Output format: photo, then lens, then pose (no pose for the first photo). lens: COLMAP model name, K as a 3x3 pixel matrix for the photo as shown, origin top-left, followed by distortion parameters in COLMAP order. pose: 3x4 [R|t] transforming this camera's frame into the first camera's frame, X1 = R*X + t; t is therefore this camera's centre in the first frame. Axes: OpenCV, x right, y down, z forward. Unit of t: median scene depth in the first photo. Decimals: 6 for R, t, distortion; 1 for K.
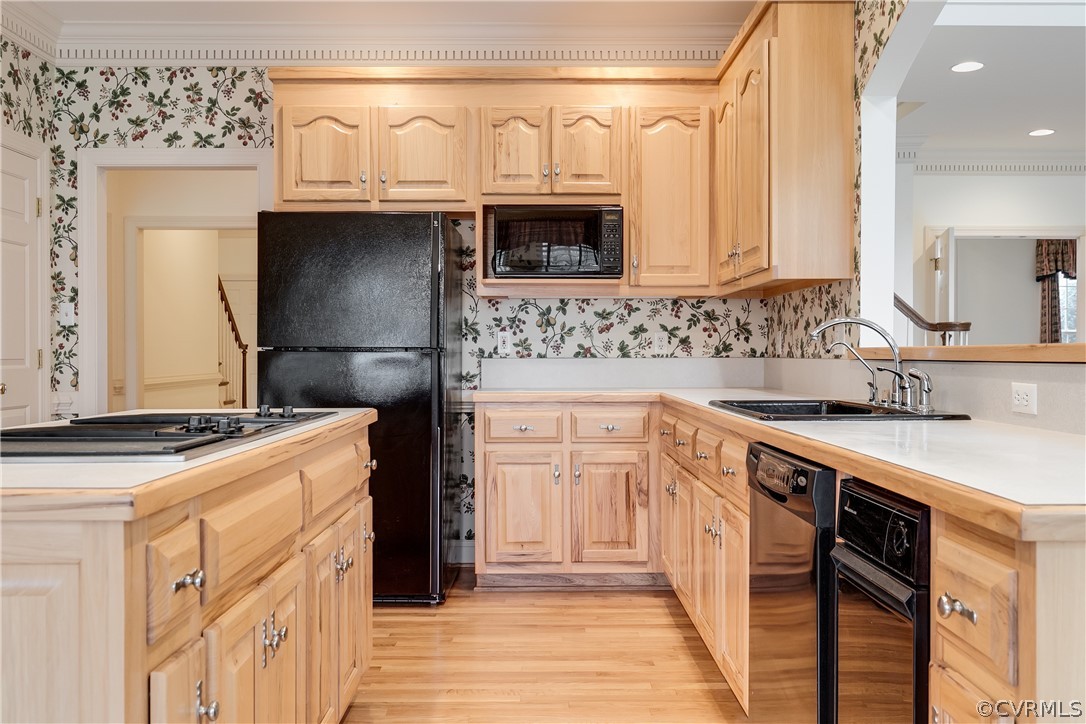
lens RADIAL K [[968.6, 0, 543.0], [0, 968.6, 362.0], [0, 0, 1]] dist [0.005154, 0.005154]
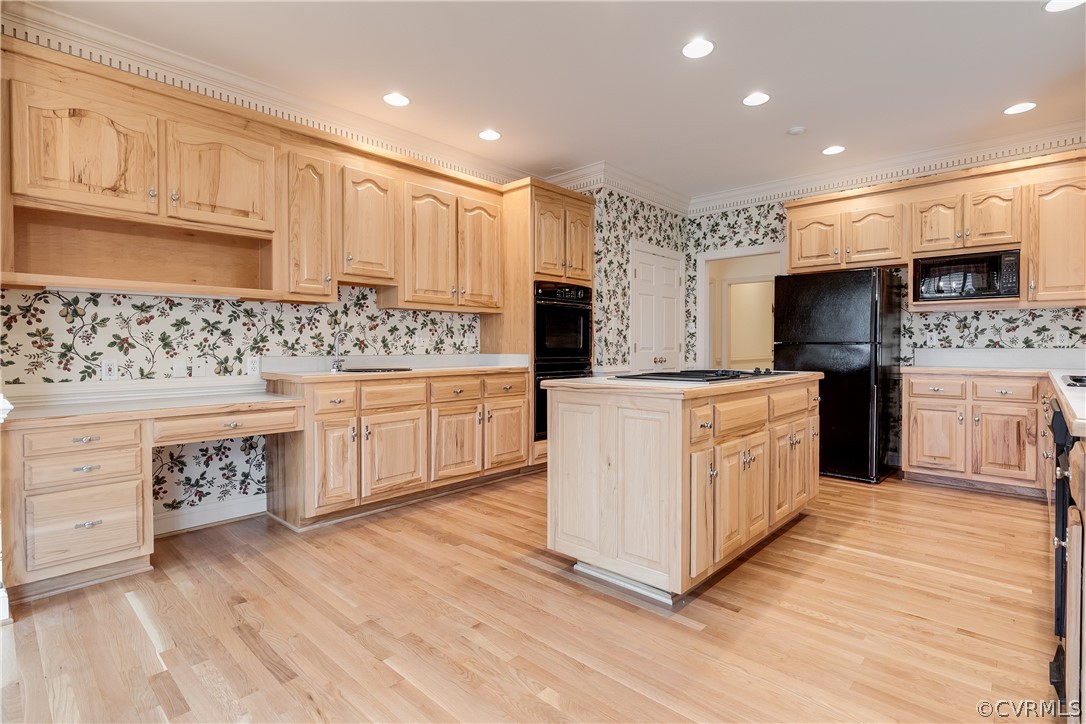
lens RADIAL K [[529.2, 0, 543.0], [0, 529.2, 362.0], [0, 0, 1]] dist [-0.000693, -0.000135]
pose [[0.729741, 0.021545, -0.683384, 0.102893], [-0.005990, 0.999667, 0.025120, 0.001359], [0.683698, -0.014237, 0.729626, -0.137736]]
